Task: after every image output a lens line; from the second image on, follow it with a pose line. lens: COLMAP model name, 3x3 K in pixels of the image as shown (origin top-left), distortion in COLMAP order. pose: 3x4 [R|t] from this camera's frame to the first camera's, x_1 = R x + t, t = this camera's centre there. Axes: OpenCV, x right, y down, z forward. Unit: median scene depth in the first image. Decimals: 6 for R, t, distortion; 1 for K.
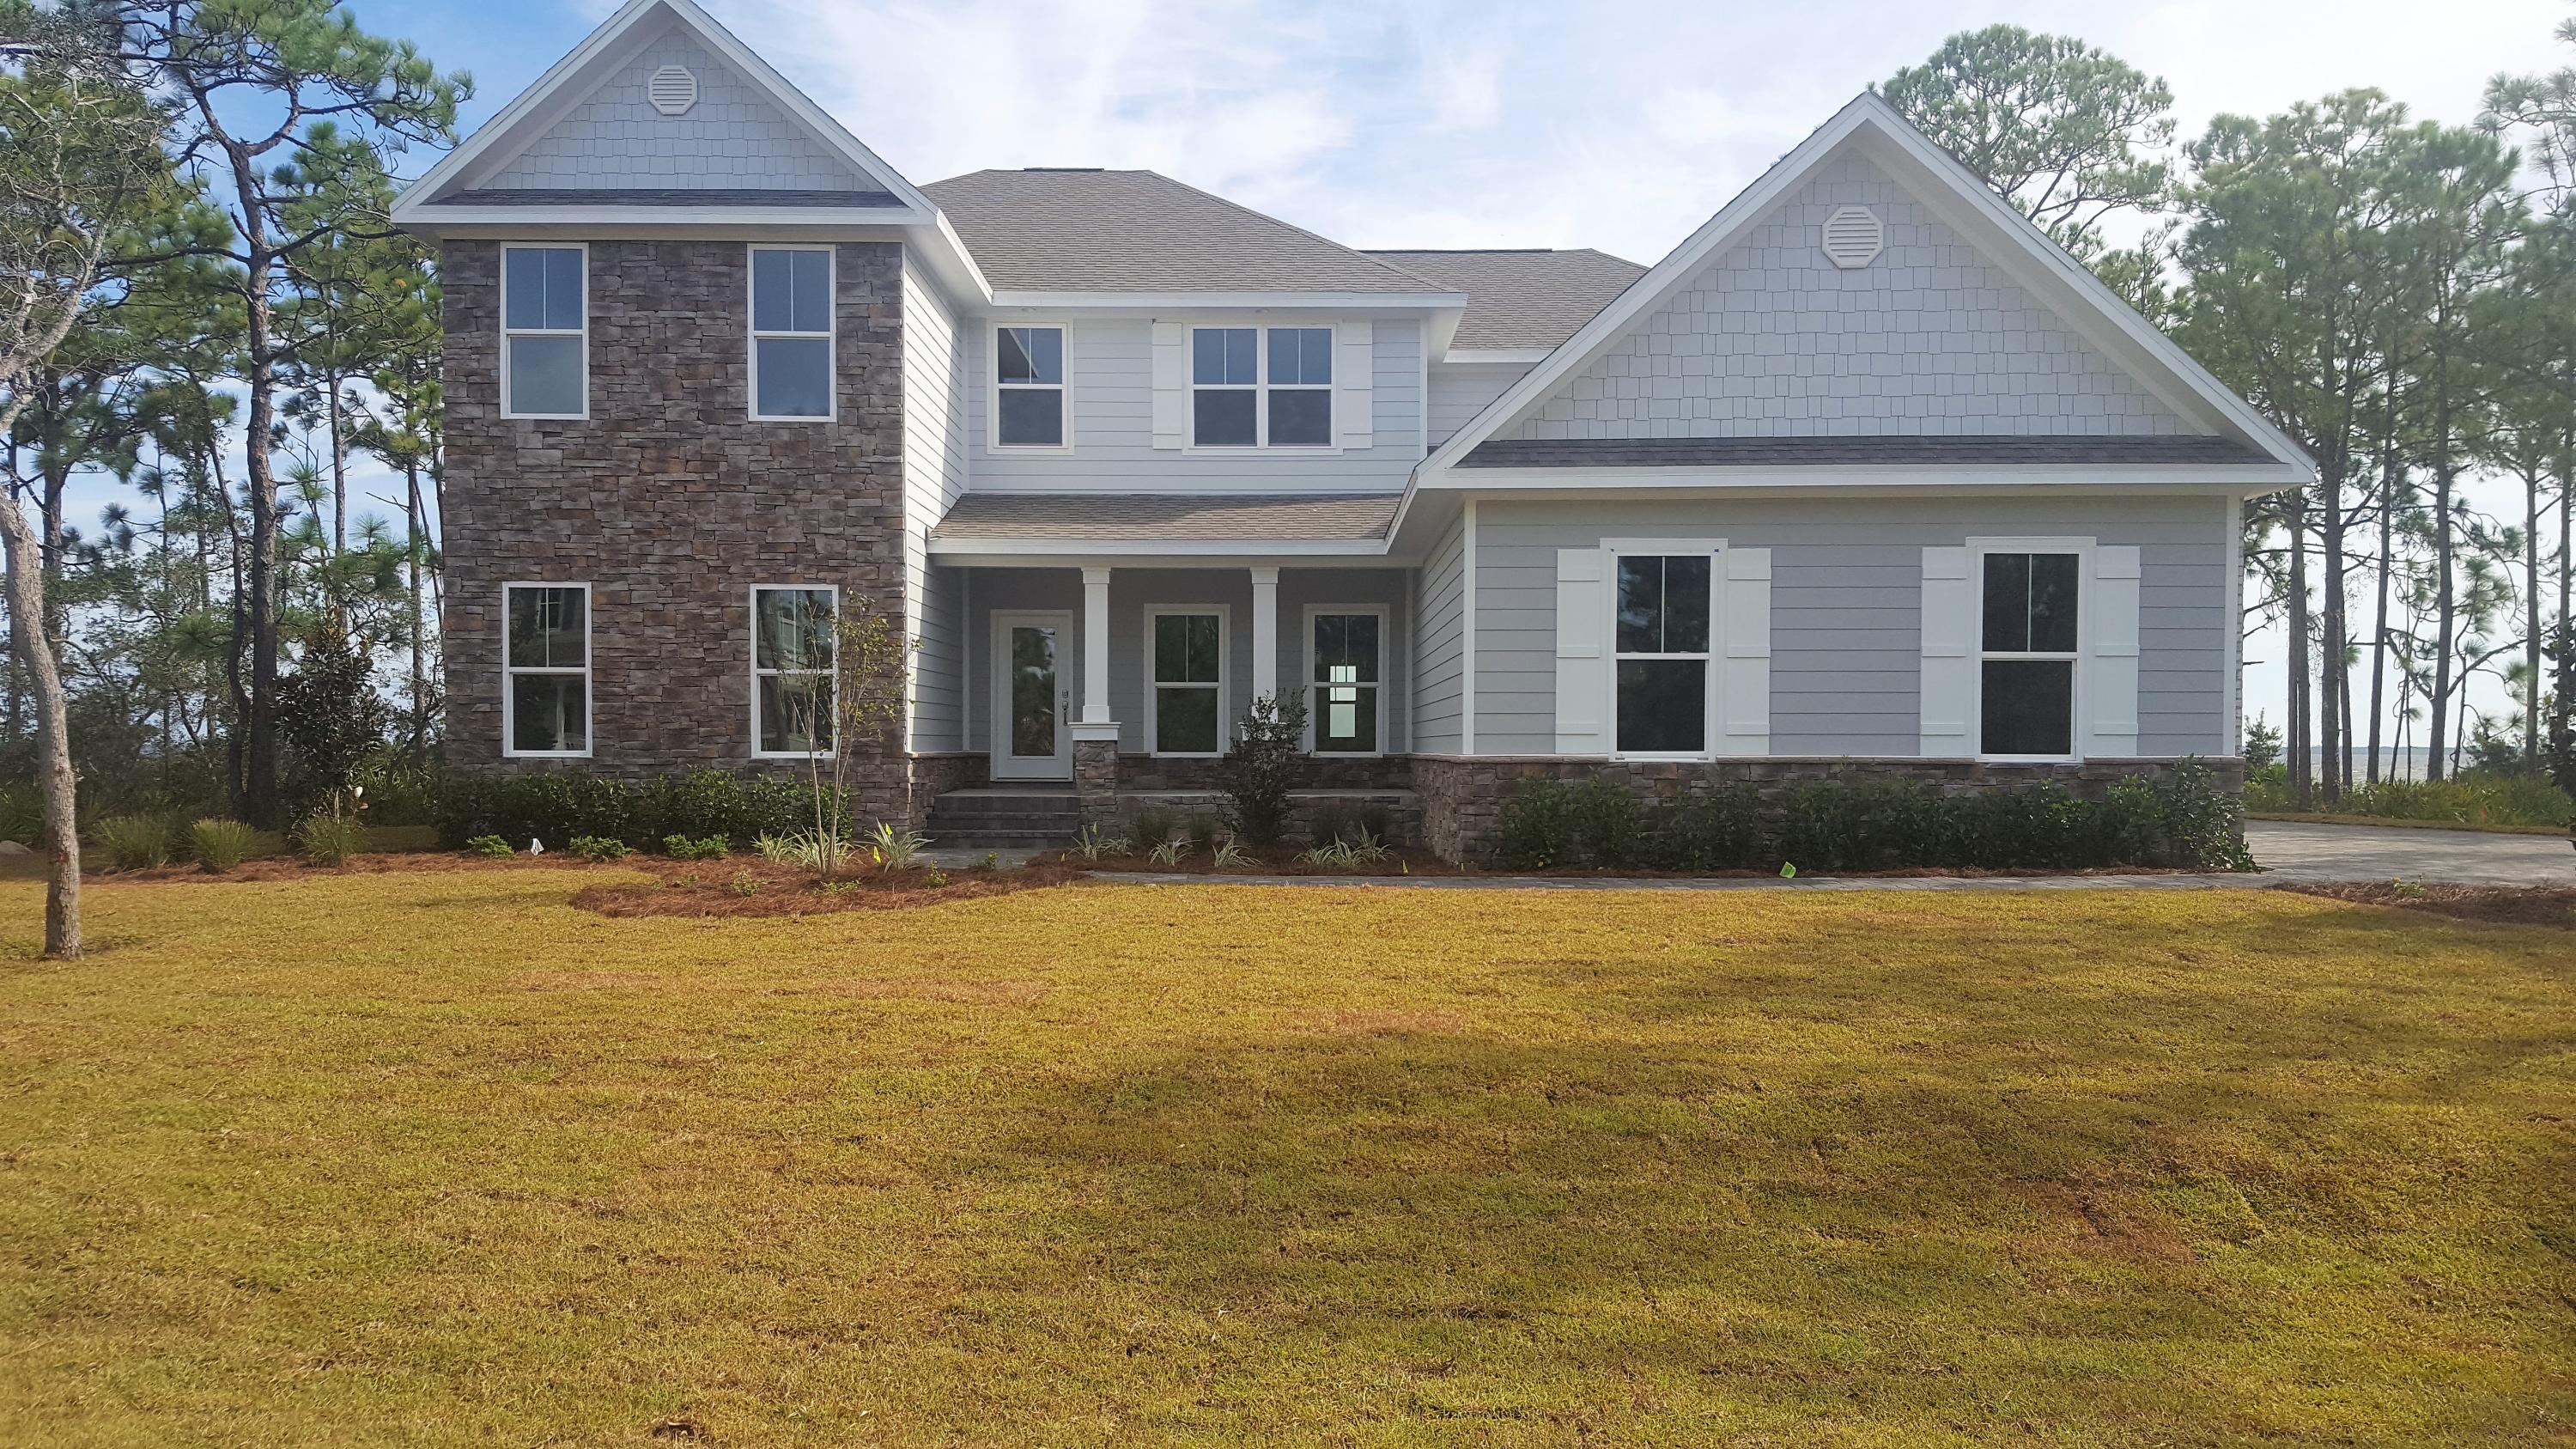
lens RADIAL K [[1923.4, 0, 1276.0], [0, 1923.4, 774.8], [0, 0, 1]] dist [0.166444, -0.320975]
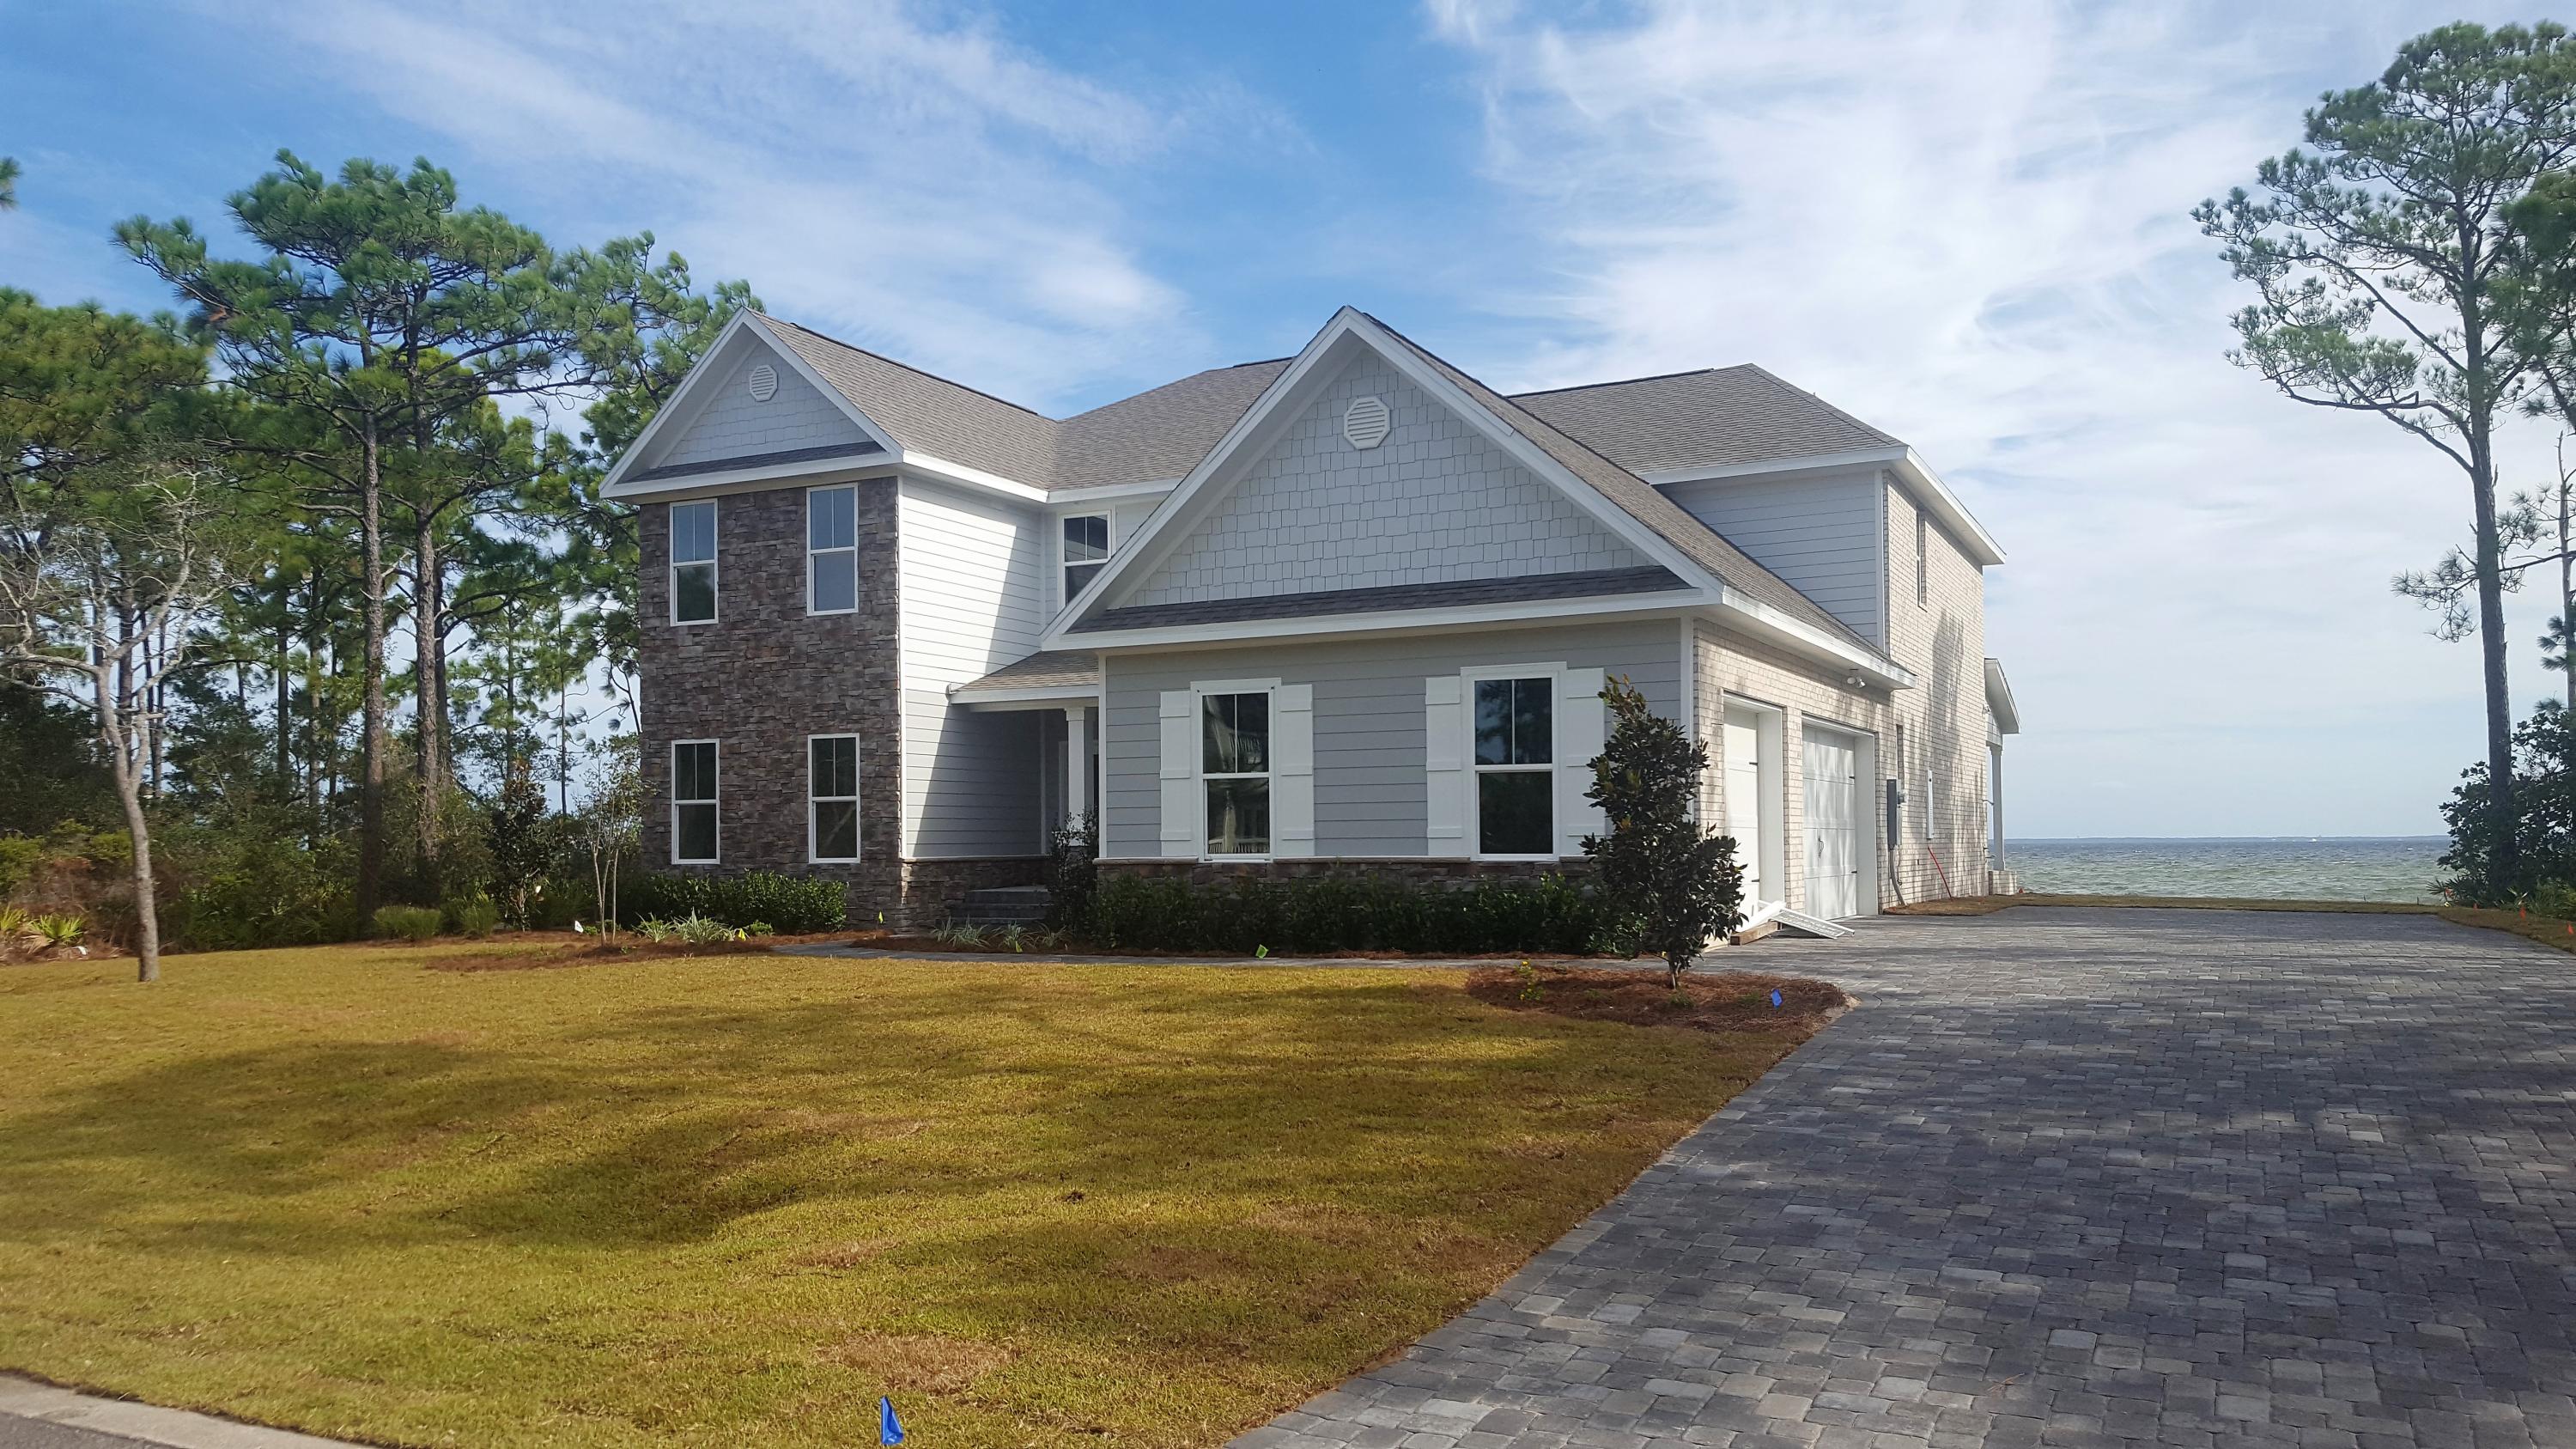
lens RADIAL K [[1923.4, 0, 1276.0], [0, 1923.4, 774.8], [0, 0, 1]] dist [0.166444, -0.320975]
pose [[0.891868, -0.027191, -0.451478, 0.632952], [0.004607, 0.998686, -0.051046, 0.000205], [0.452272, 0.043446, 0.890821, -0.056007]]
